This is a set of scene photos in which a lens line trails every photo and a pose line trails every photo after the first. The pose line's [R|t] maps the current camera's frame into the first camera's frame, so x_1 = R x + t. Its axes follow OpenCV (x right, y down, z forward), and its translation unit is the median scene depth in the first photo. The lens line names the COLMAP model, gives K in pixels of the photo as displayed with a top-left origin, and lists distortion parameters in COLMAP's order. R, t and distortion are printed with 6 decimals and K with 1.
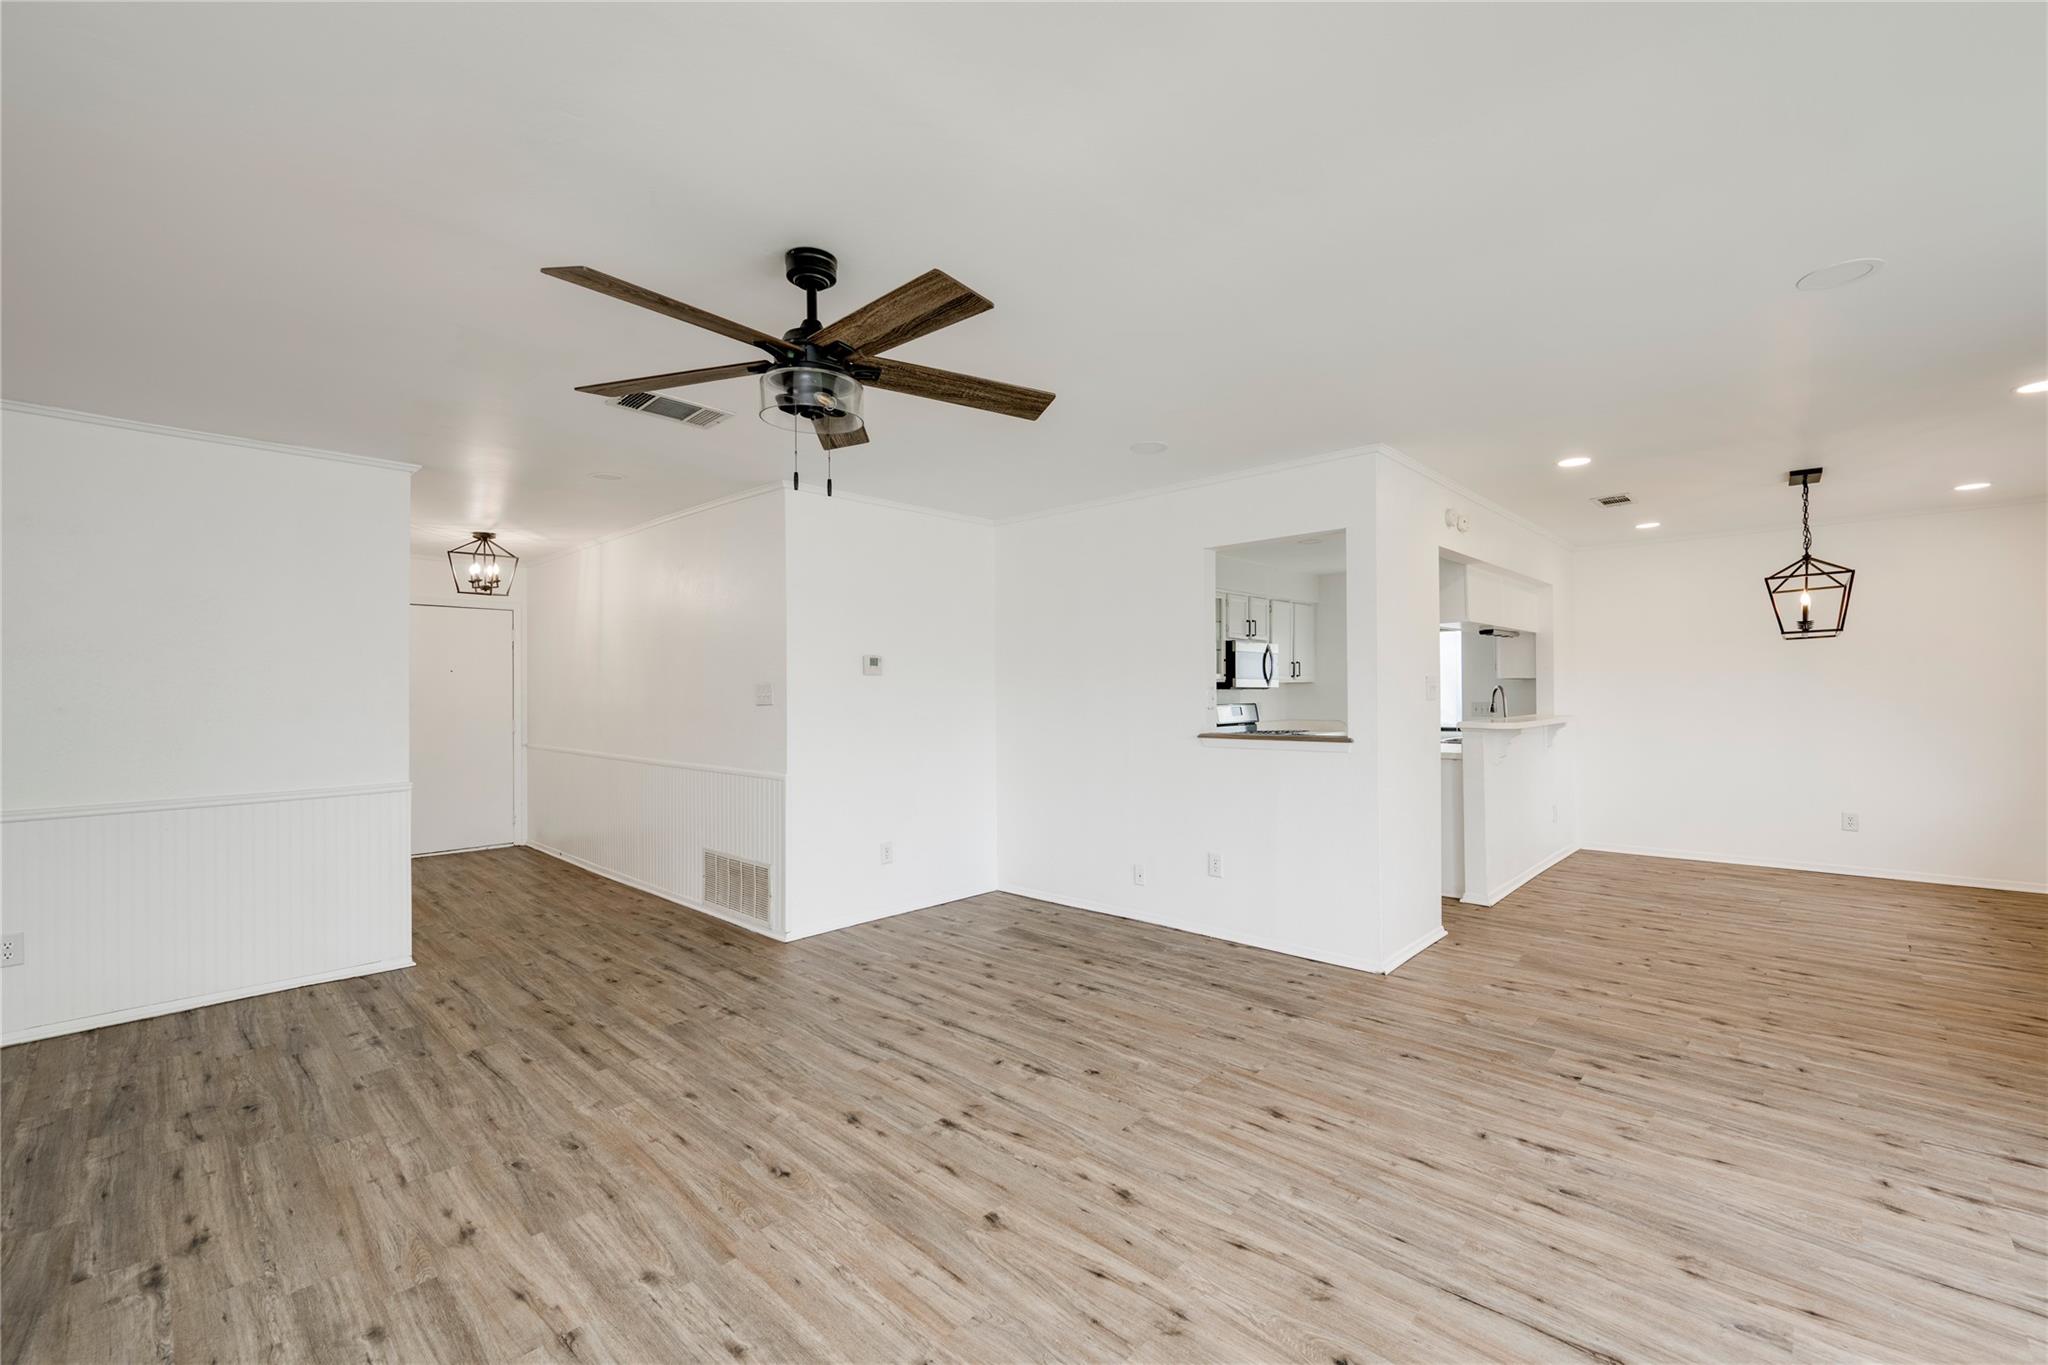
lens RADIAL K [[855.7, 0, 1029.2], [0, 855.7, 686.3], [0, 0, 1]] dist [-0.001323, -0.000340]
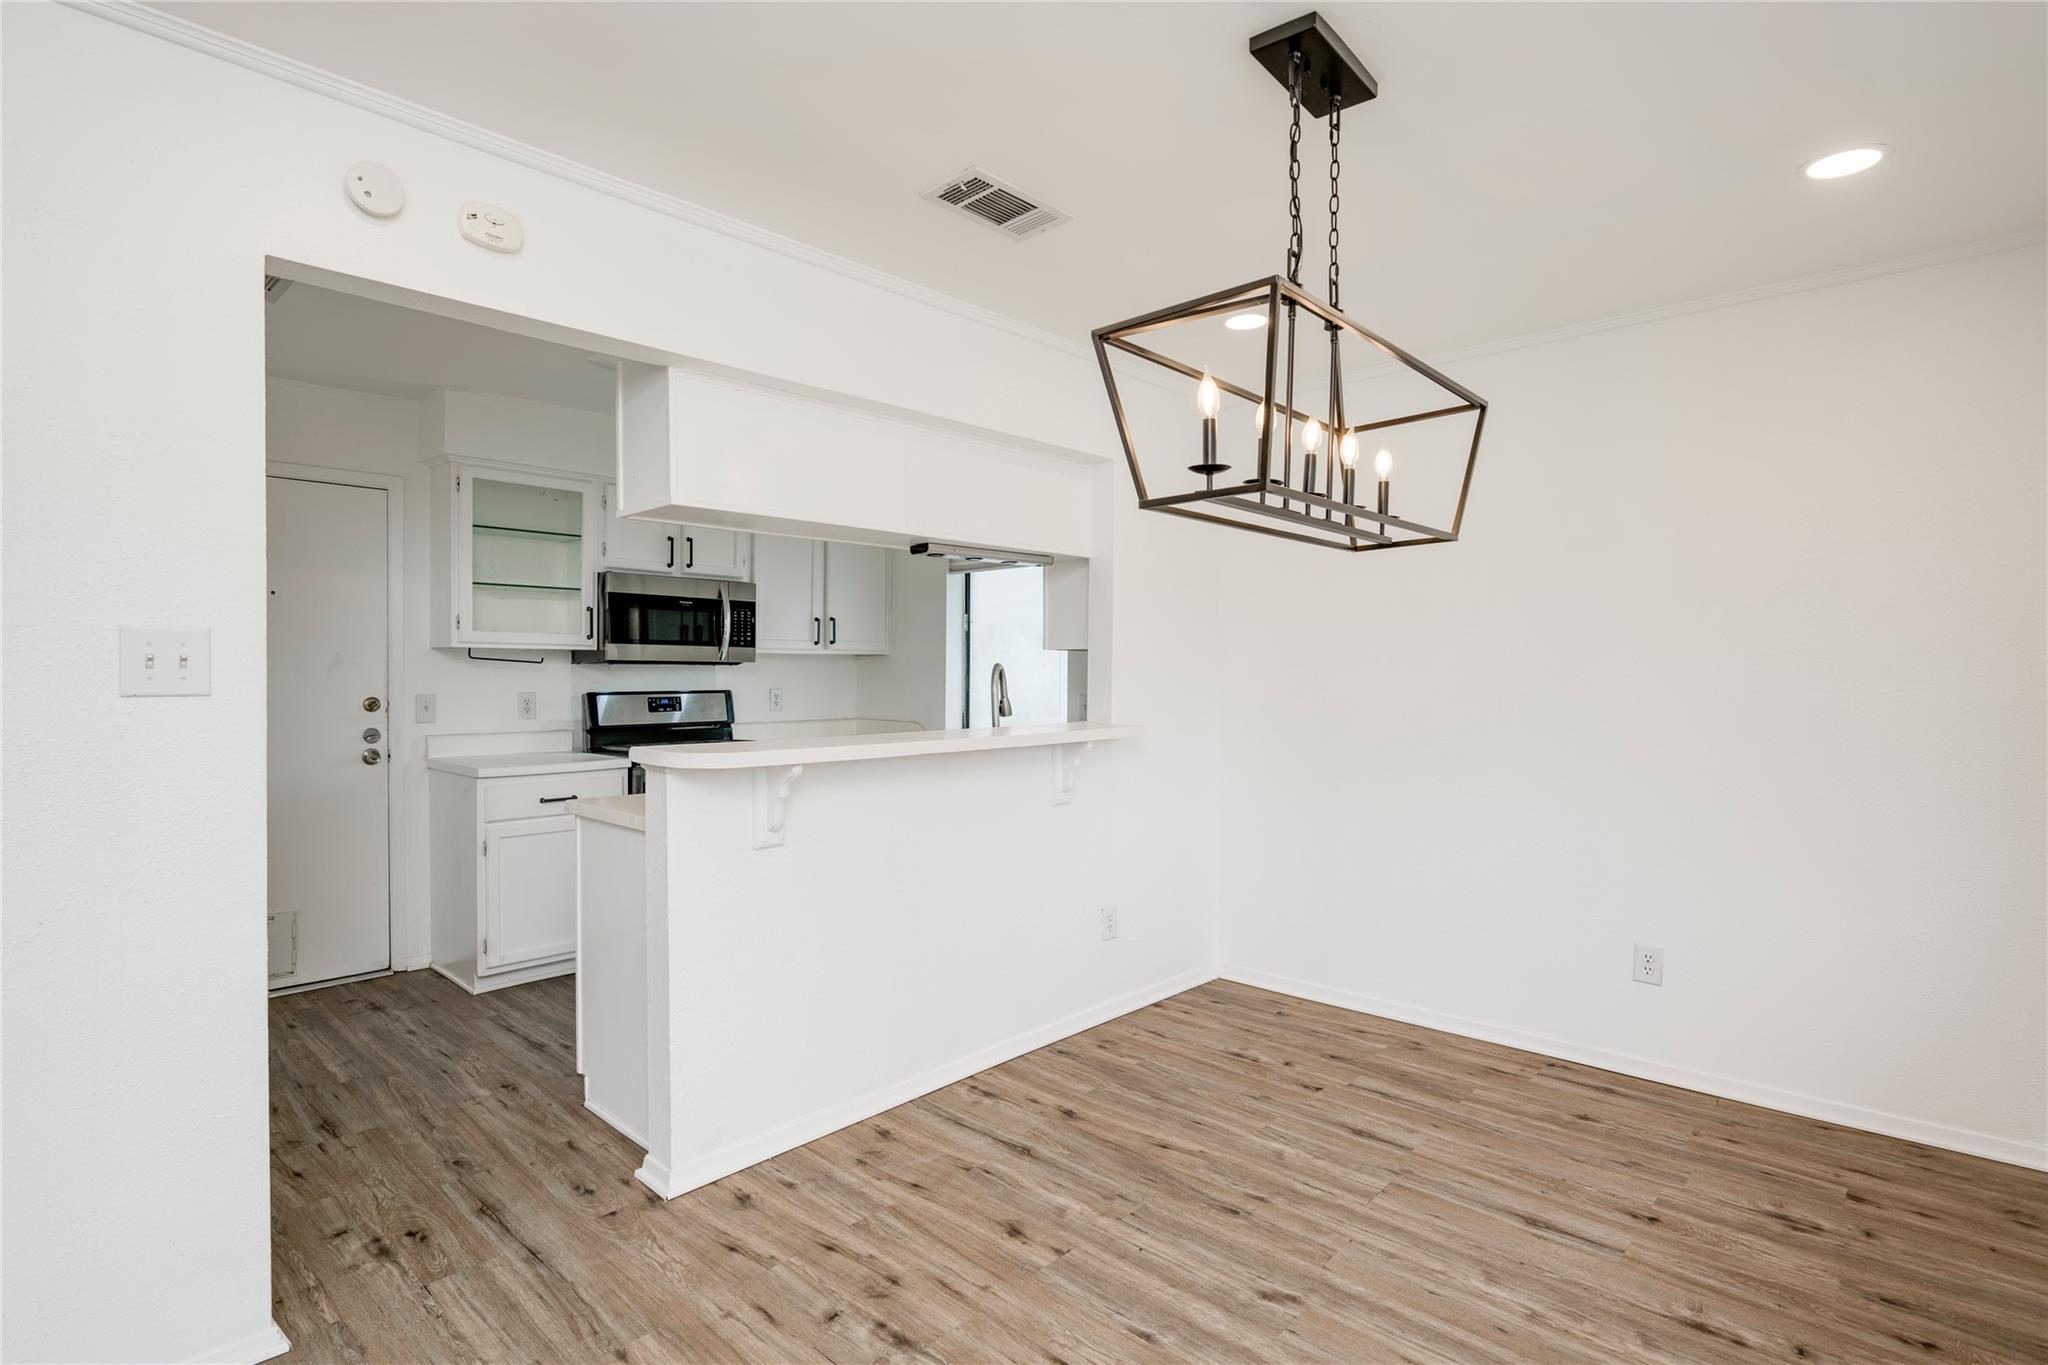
lens RADIAL K [[1014.8, 0, 1022.4], [0, 1014.8, 681.2], [0, 0, 1]] dist [-0.014978, -0.000852]
pose [[0.999766, 0.014925, 0.015628, 0.569478], [-0.015176, 0.999756, 0.016059, 0.000209], [-0.015384, -0.016292, 0.999749, 0.431511]]
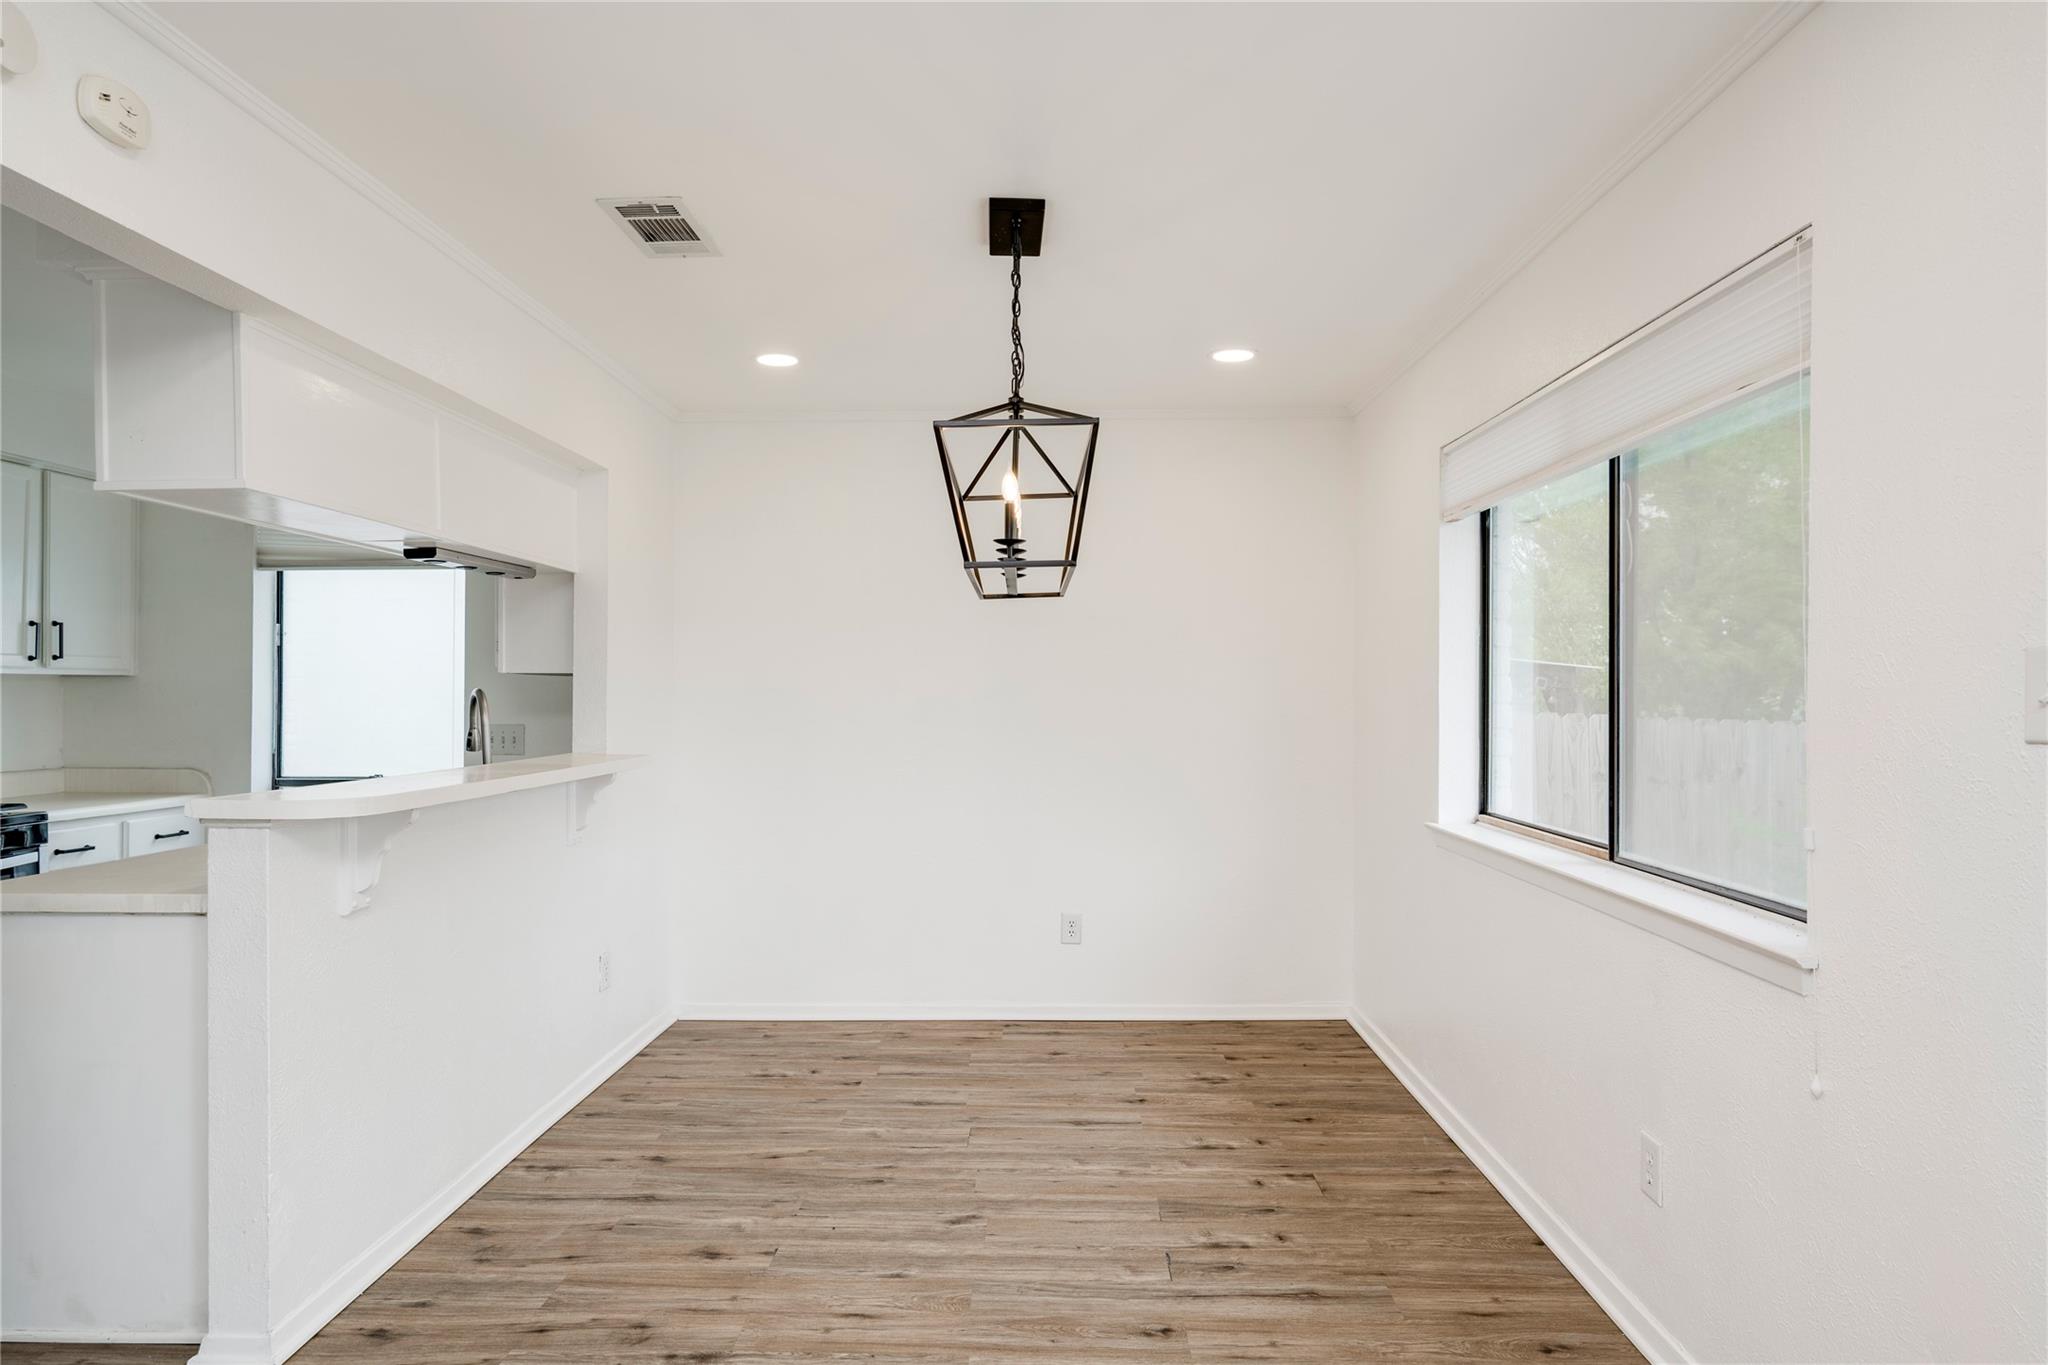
lens RADIAL K [[1172.9, 0, 1047.2], [0, 1172.9, 688.2], [0, 0, 1]] dist [-0.014249, 0.003411]
pose [[0.729632, 0.016128, 0.683649, 0.372916], [-0.012526, 0.999869, -0.010219, 0.001305], [-0.683725, -0.001107, 0.729739, 0.399913]]
